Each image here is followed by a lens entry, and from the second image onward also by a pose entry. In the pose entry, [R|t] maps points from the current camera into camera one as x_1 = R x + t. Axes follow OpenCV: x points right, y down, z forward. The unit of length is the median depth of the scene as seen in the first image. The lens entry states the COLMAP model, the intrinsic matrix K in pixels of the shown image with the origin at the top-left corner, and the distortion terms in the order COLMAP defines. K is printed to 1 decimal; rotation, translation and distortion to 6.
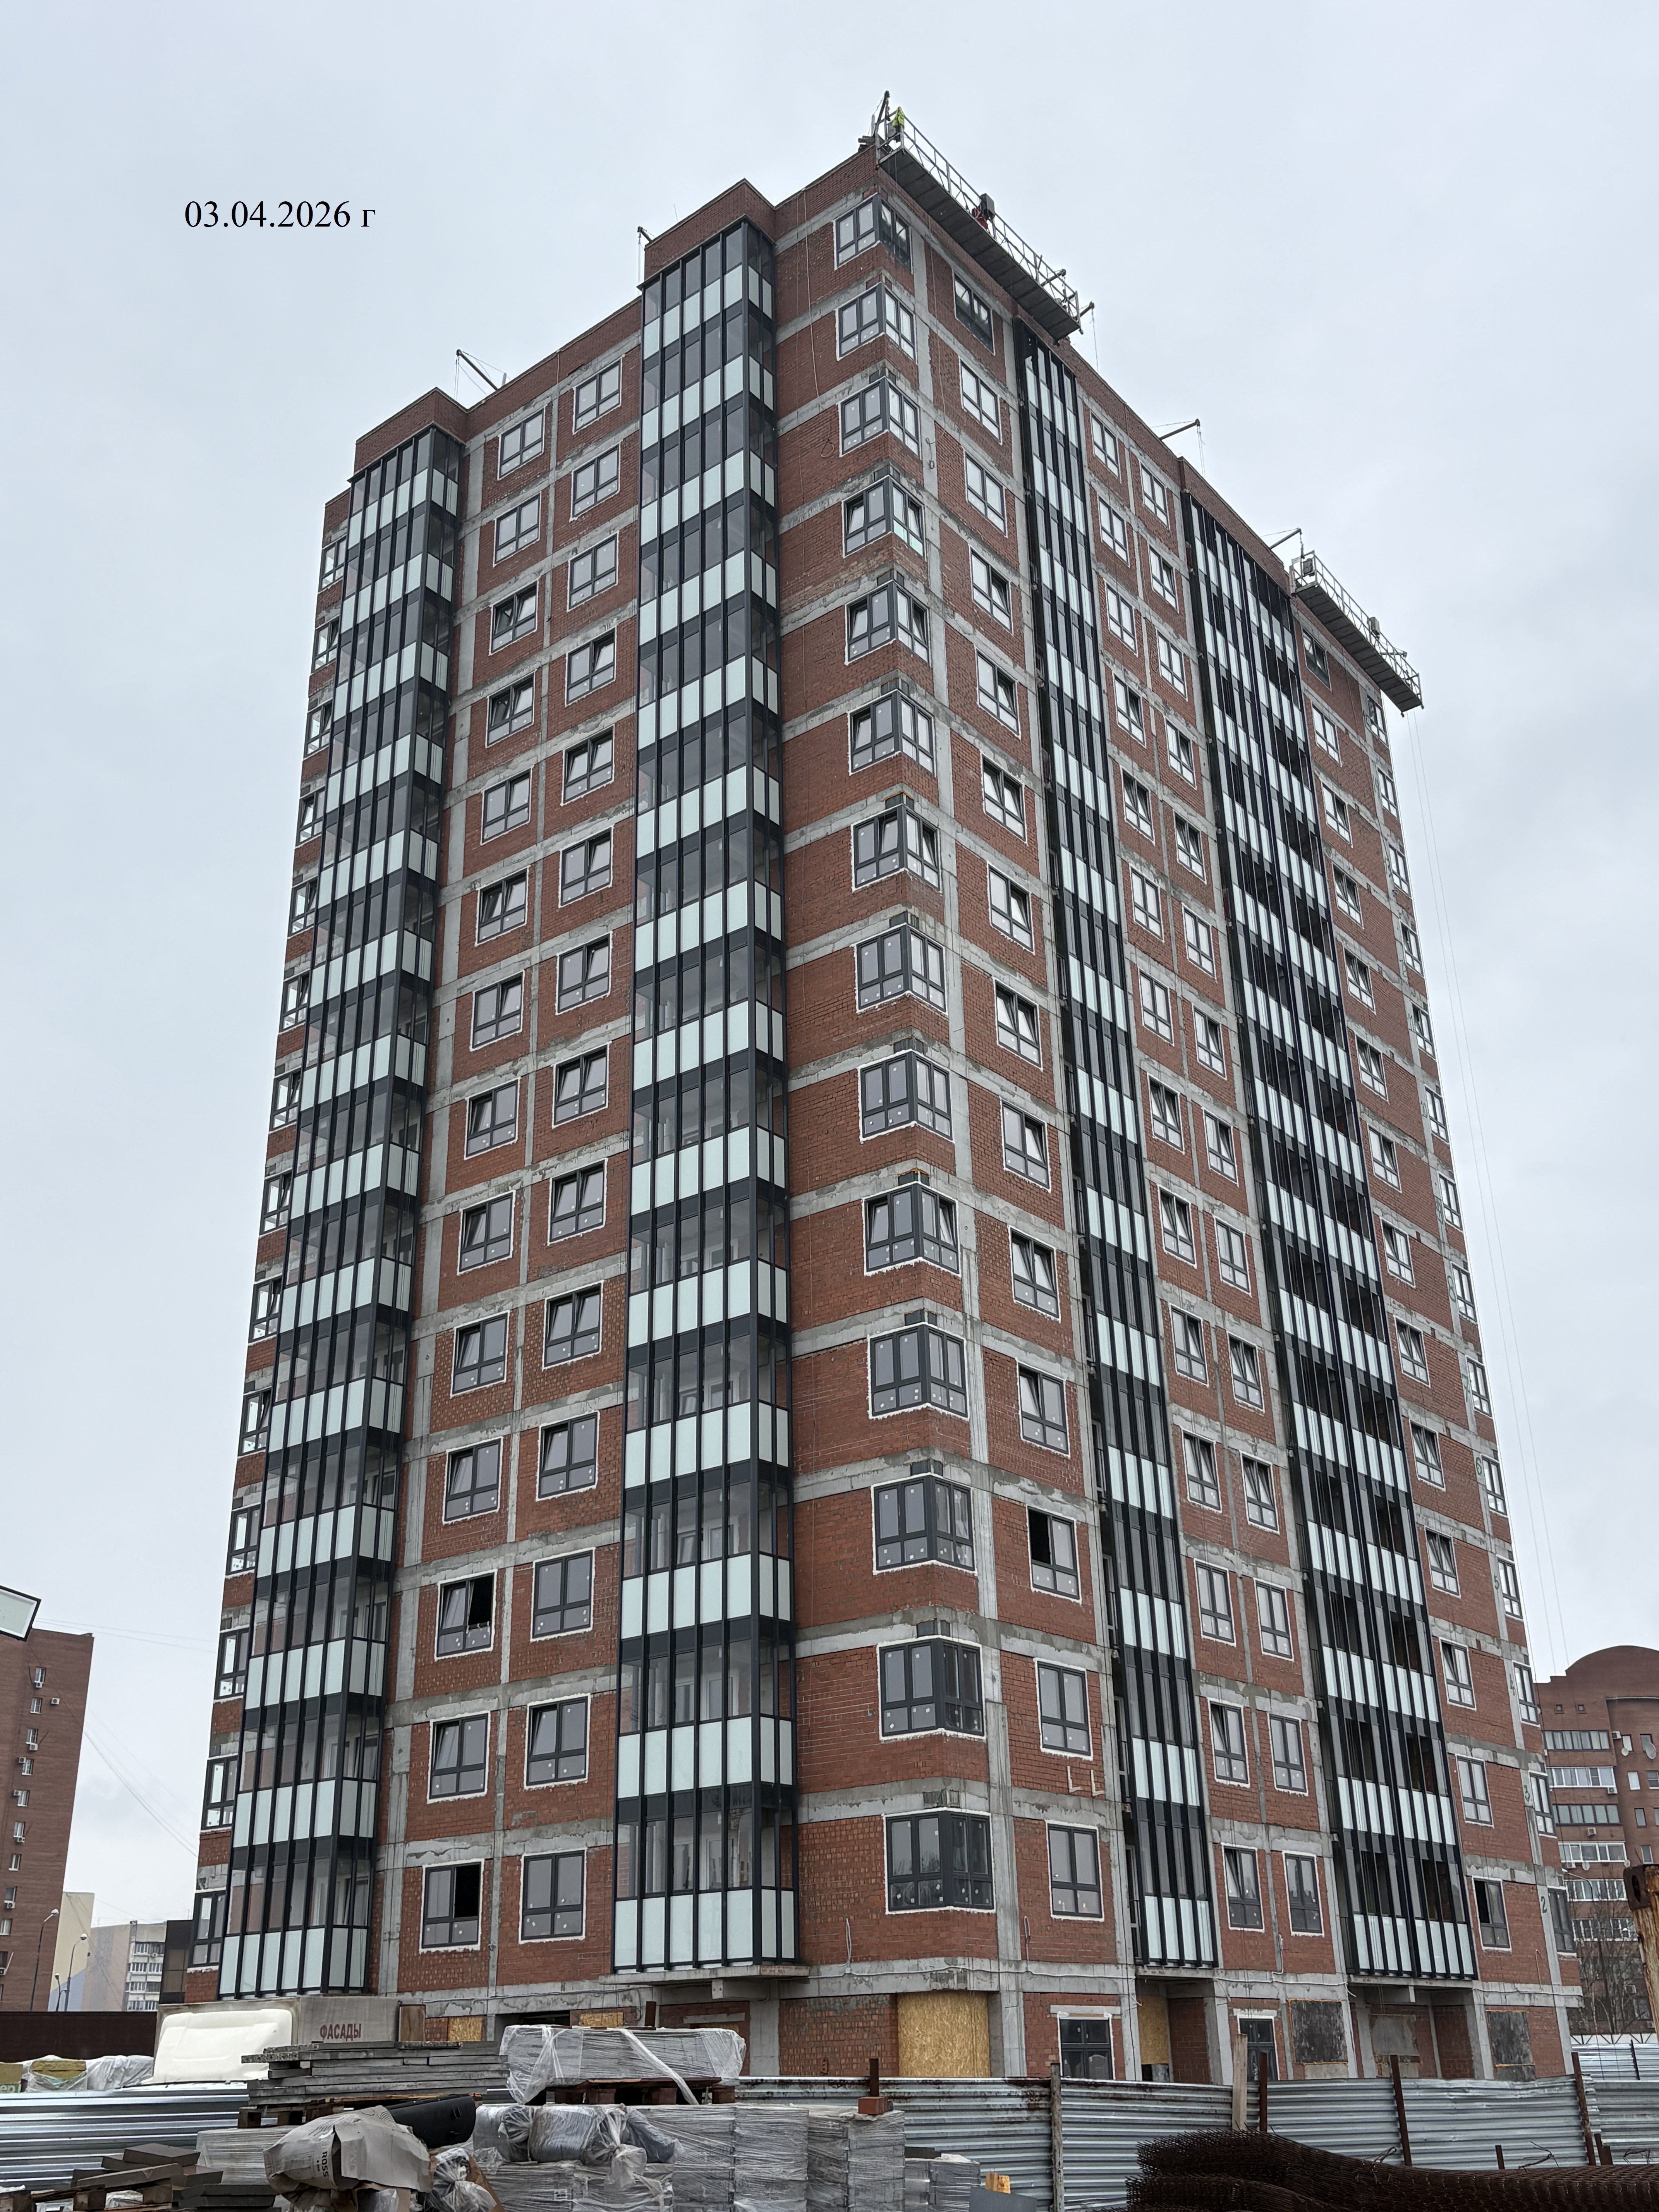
lens RADIAL K [[2150.6, 0, 829.5], [0, 2150.6, 1106.0], [0, 0, 1]] dist [0.175664, -0.541618]
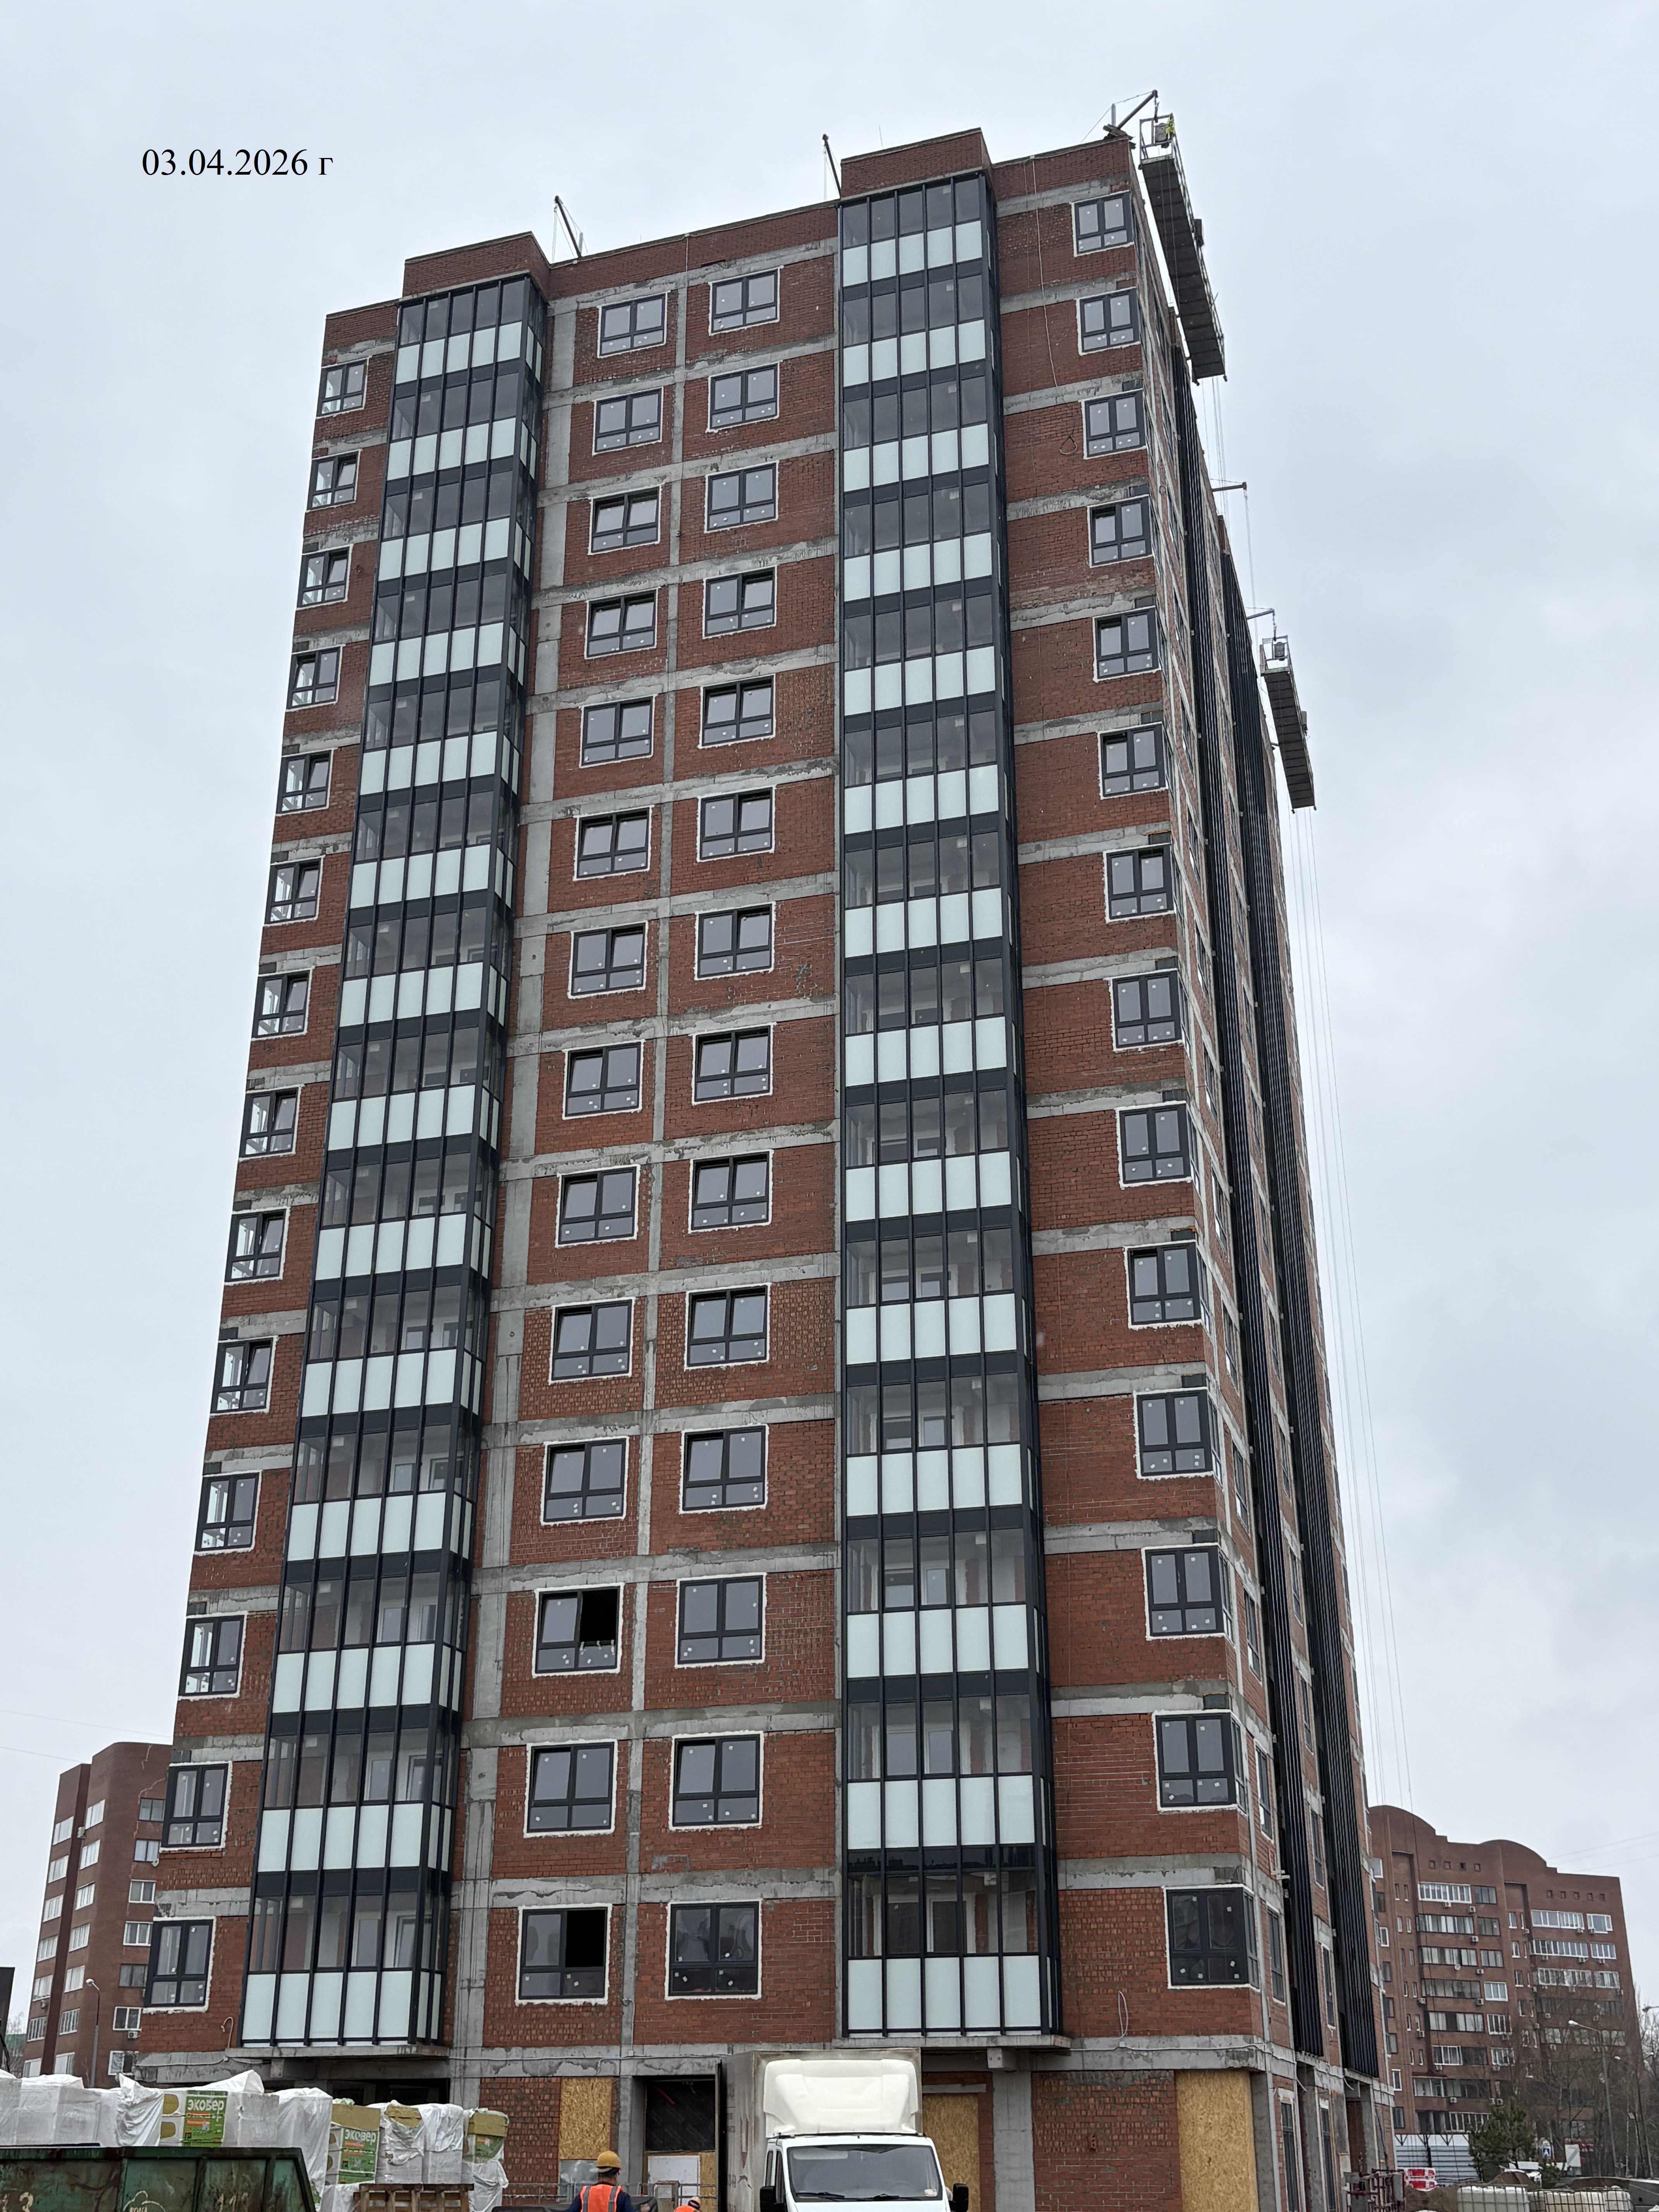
lens RADIAL K [[2441.3, 0, 829.5], [0, 2441.3, 1106.0], [0, 0, 1]] dist [0.216660, -0.751584]
pose [[0.928291, 0.174847, 0.328184, -0.438236], [-0.173984, 0.984221, -0.032238, 0.036183], [-0.328642, -0.027172, 0.944063, 0.013435]]
